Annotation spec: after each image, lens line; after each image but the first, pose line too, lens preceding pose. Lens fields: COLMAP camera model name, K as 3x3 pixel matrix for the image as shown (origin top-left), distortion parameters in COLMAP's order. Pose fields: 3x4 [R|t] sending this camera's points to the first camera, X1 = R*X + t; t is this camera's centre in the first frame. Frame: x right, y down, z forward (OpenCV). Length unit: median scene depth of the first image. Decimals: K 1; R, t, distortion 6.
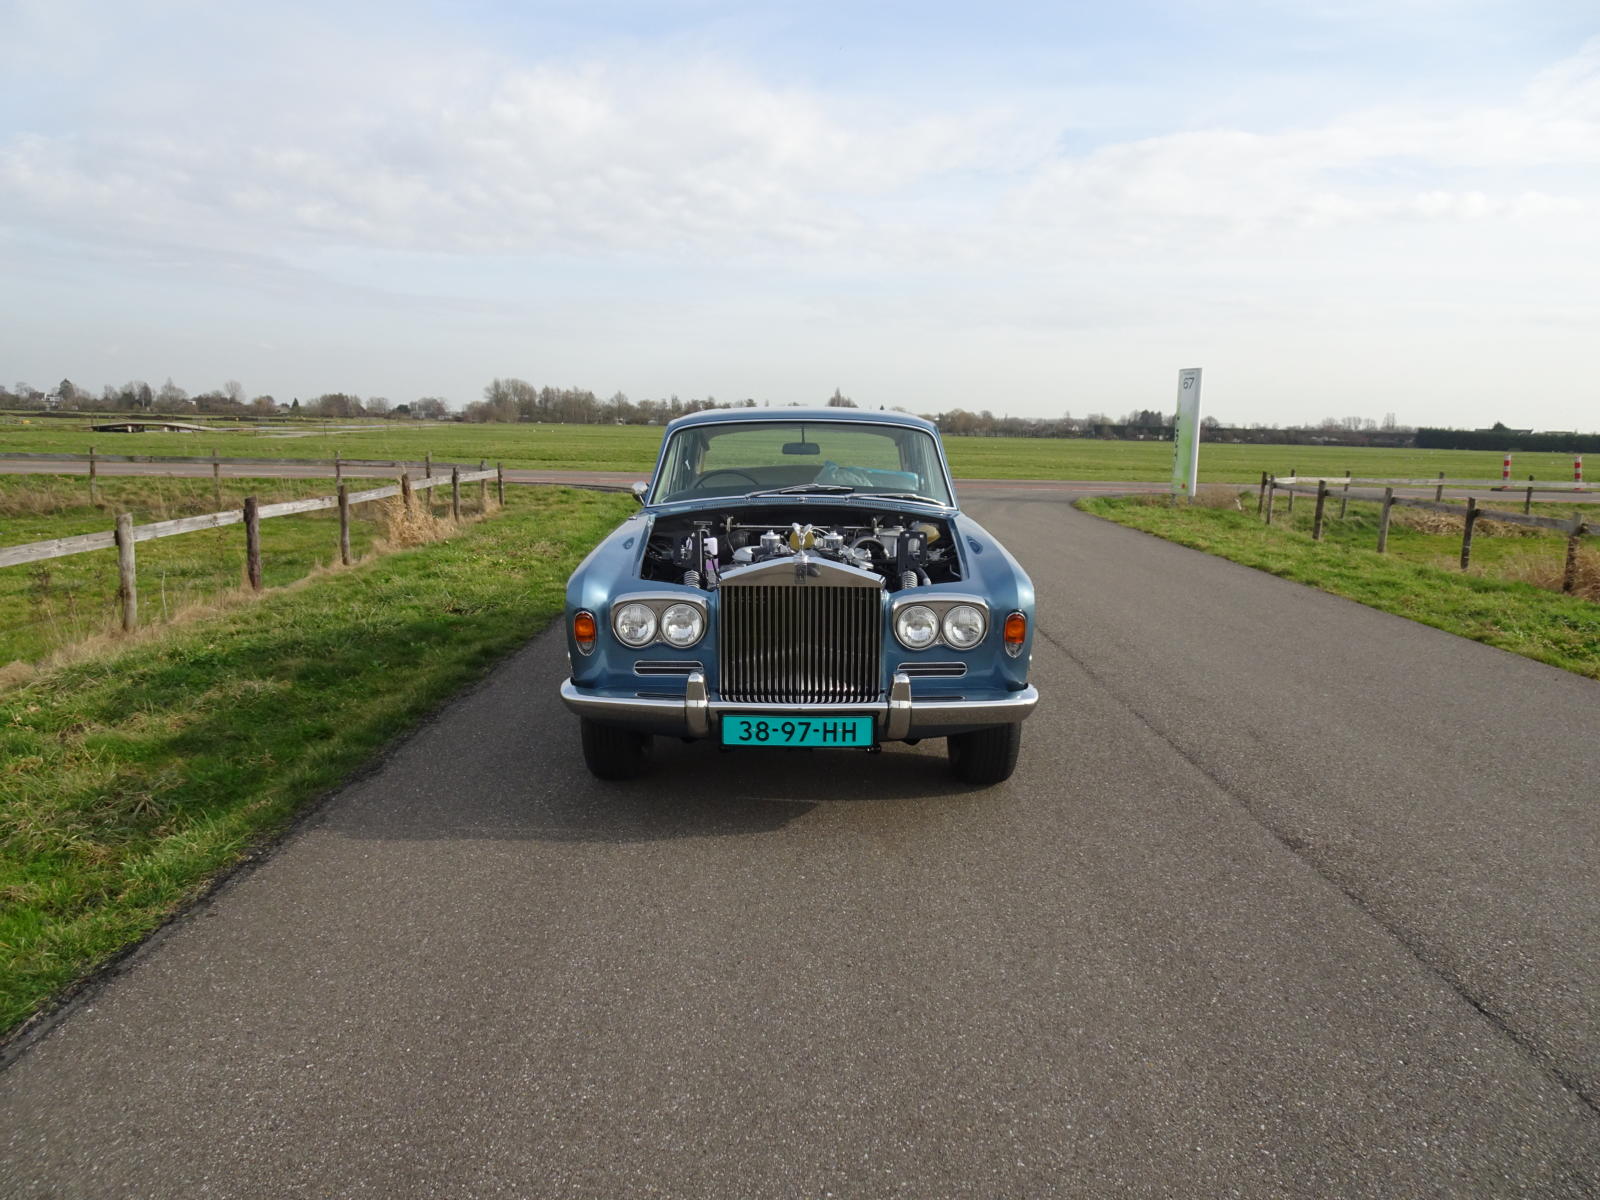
lens RADIAL K [[1245.6, 0, 800.0], [0, 1245.6, 600.0], [0, 0, 1]] dist [0.011770, 0.001185]
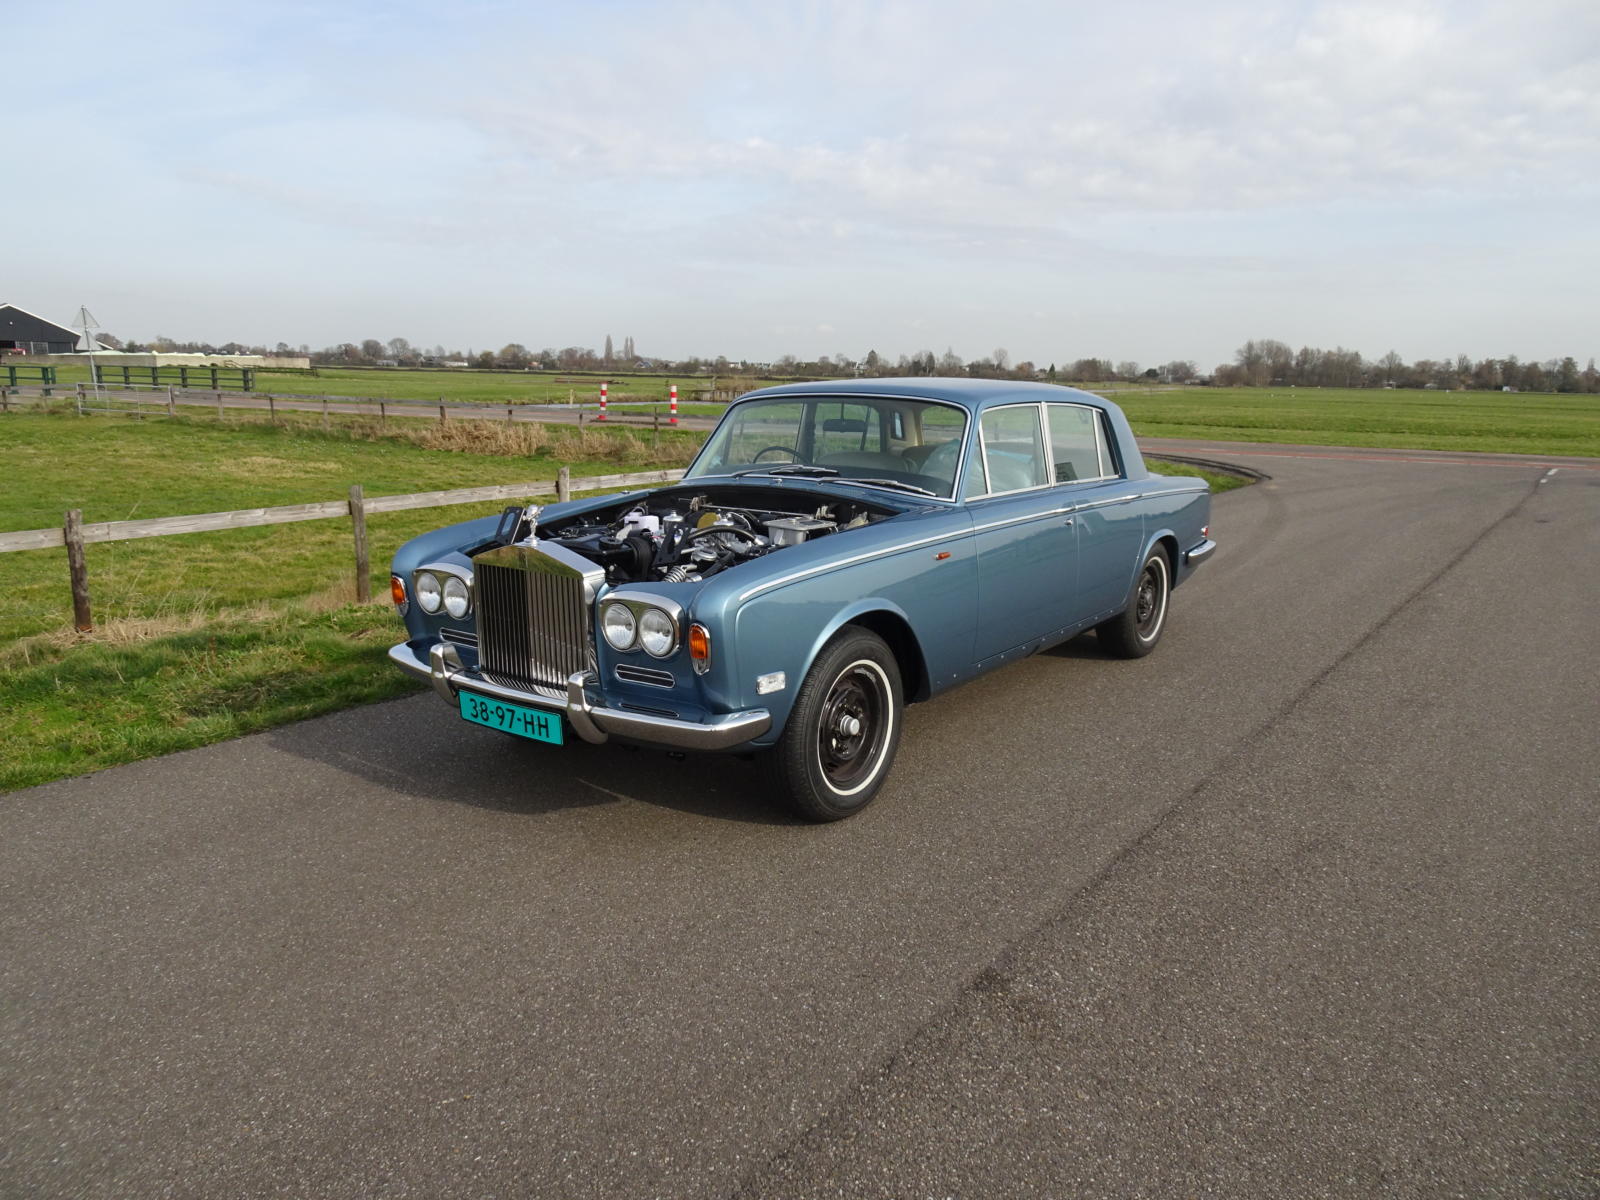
lens RADIAL K [[1245.6, 0, 800.0], [0, 1245.6, 600.0], [0, 0, 1]] dist [0.011770, 0.001185]
pose [[0.778713, 0.106181, -0.618329, 0.097871], [-0.087919, 0.994318, 0.060023, -0.008232], [0.621189, 0.007622, 0.783624, 0.047597]]
